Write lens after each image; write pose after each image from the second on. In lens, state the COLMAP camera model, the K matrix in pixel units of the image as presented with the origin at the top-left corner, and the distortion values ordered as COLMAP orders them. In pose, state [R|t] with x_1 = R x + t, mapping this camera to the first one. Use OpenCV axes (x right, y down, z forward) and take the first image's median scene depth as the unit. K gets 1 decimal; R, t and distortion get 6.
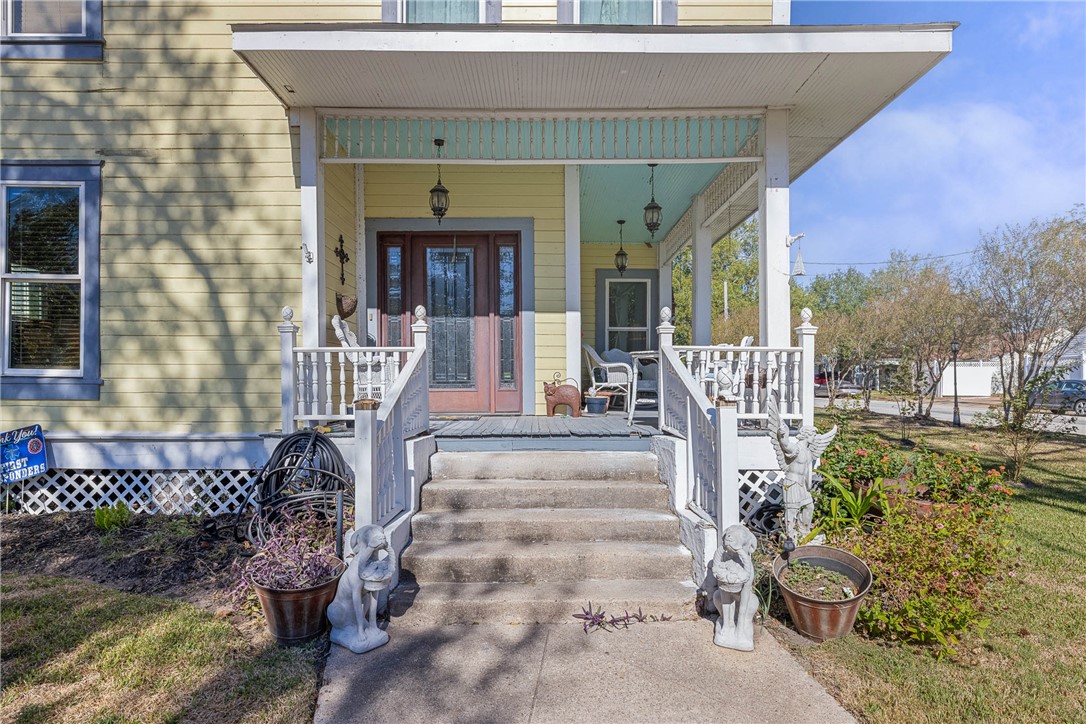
lens RADIAL K [[602.8, 0, 542.1], [0, 602.8, 383.5], [0, 0, 1]] dist [0.002477, 0.000577]
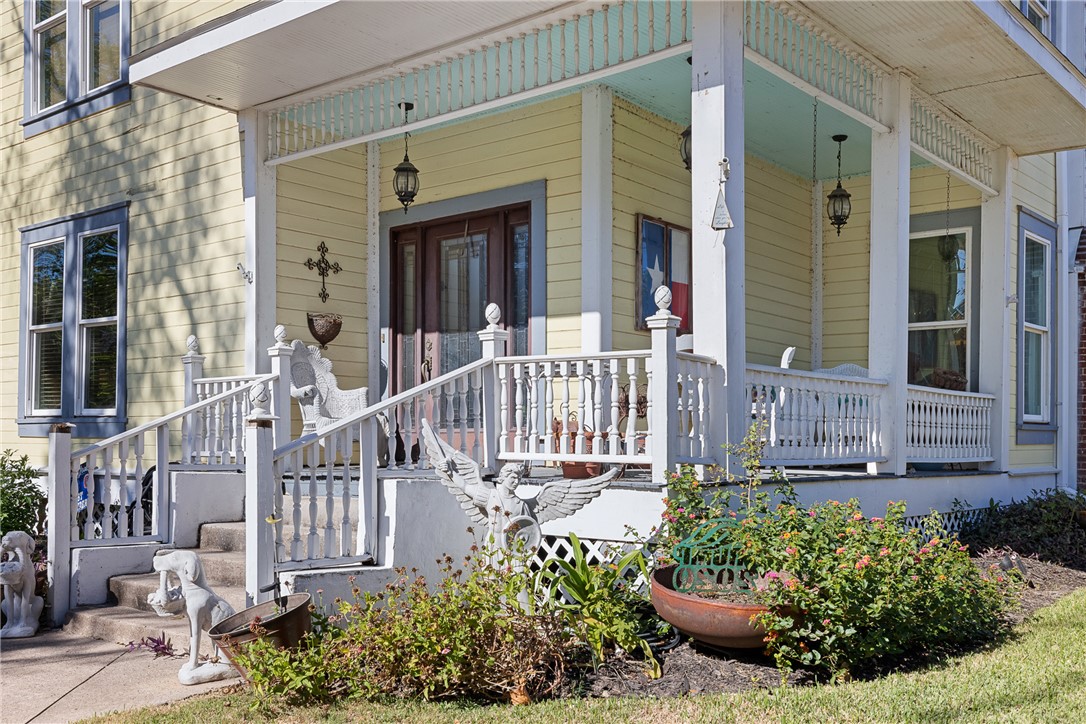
lens RADIAL K [[1106.3, 0, 543.1], [0, 1106.3, 497.5], [0, 0, 1]] dist [-0.041656, 0.010110]
pose [[0.769203, 0.028435, -0.638372, 0.963523], [0.002019, 0.998896, 0.046926, 0.034711], [0.639002, -0.037384, 0.768296, 0.023616]]
